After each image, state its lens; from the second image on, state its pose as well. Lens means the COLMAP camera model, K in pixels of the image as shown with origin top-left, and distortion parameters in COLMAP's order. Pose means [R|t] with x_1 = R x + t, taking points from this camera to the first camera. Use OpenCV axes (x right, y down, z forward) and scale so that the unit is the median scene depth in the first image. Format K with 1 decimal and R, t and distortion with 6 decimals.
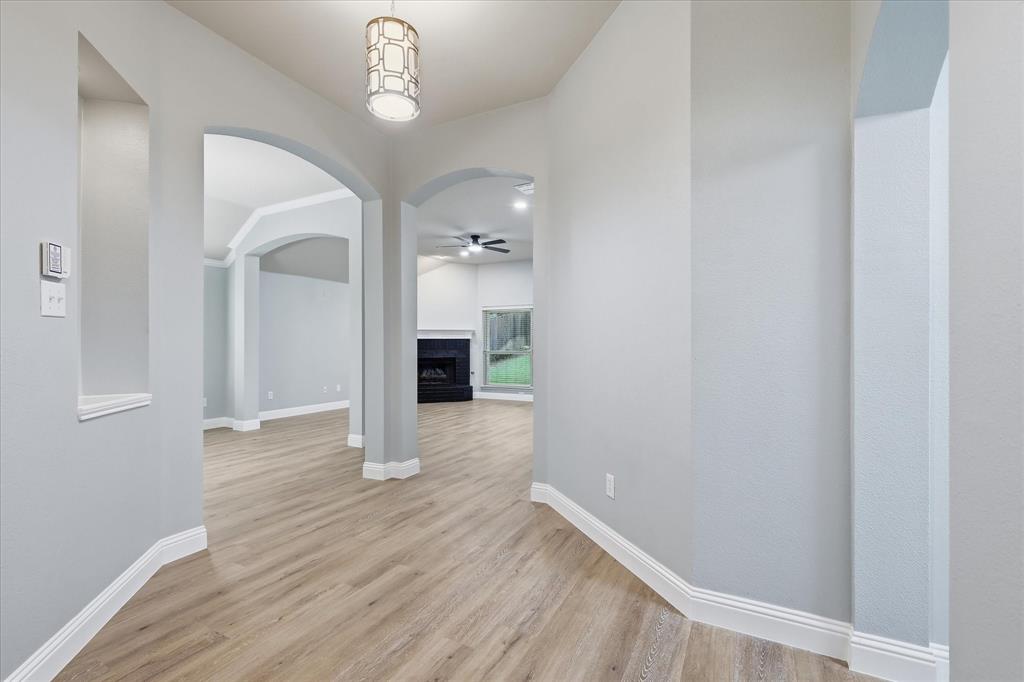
lens RADIAL K [[451.9, 0, 512.7], [0, 451.9, 346.7], [0, 0, 1]] dist [0.005124, -0.001056]
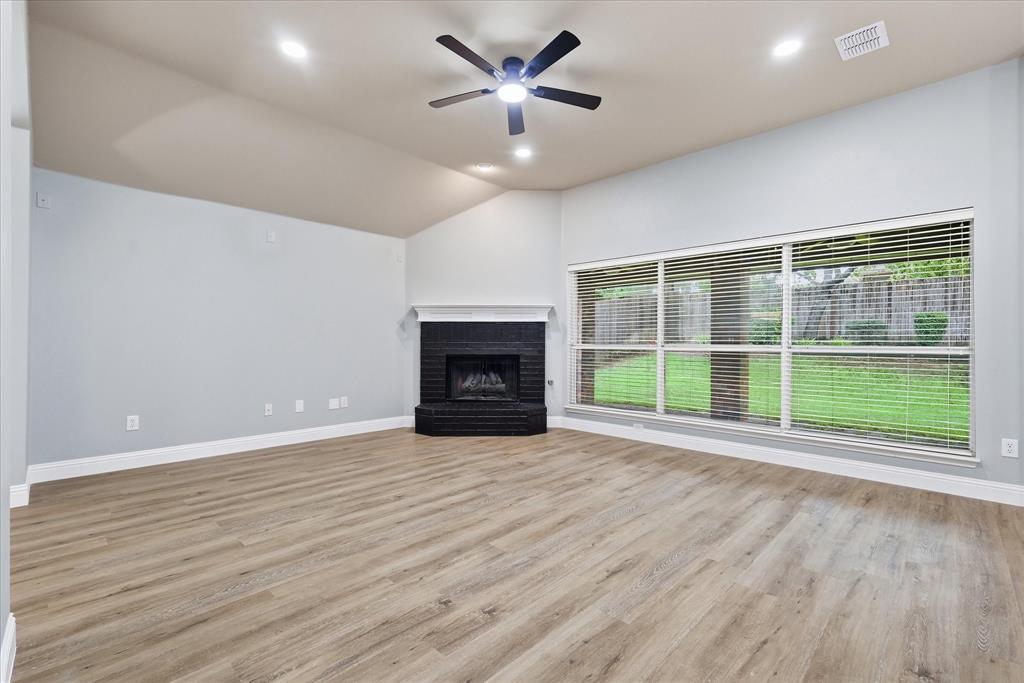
lens RADIAL K [[451.9, 0, 510.6], [0, 451.9, 337.7], [0, 0, 1]] dist [0.005124, -0.001056]
pose [[0.957705, 0.007810, -0.287645, 0.025774], [-0.010790, 0.999903, -0.008777, 0.007763], [0.287549, 0.011509, 0.957697, 0.451158]]
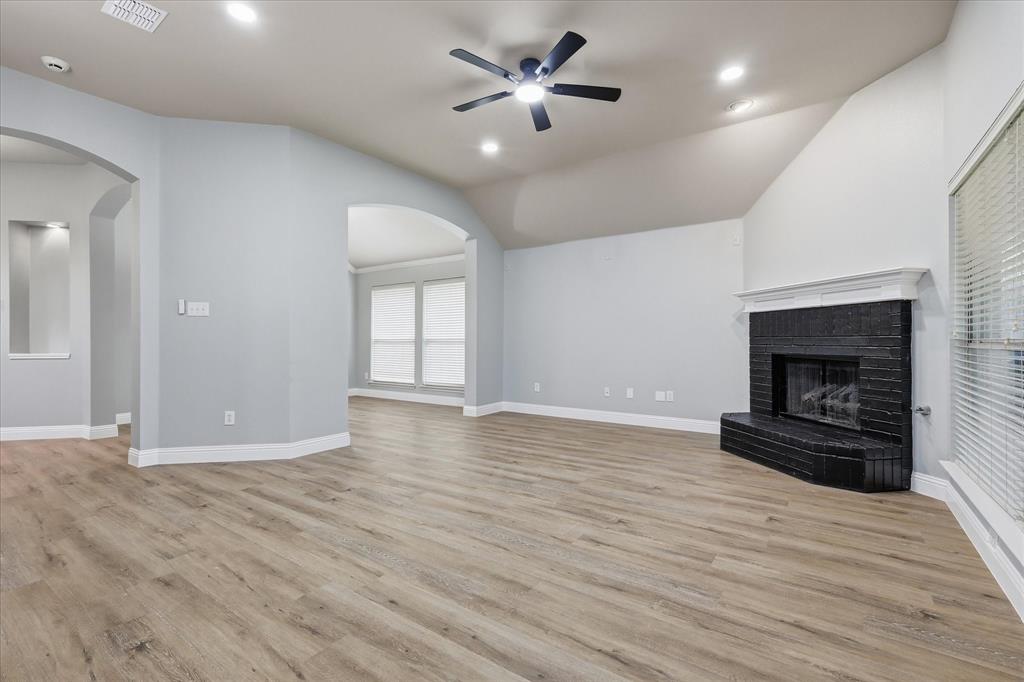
lens RADIAL K [[451.9, 0, 511.5], [0, 451.9, 326.0], [0, 0, 1]] dist [0.005124, -0.001056]
pose [[-0.122321, -0.020704, -0.992275, 0.249523], [0.003676, 0.999766, -0.021313, 0.006622], [0.992484, -0.006254, -0.122217, 0.771261]]
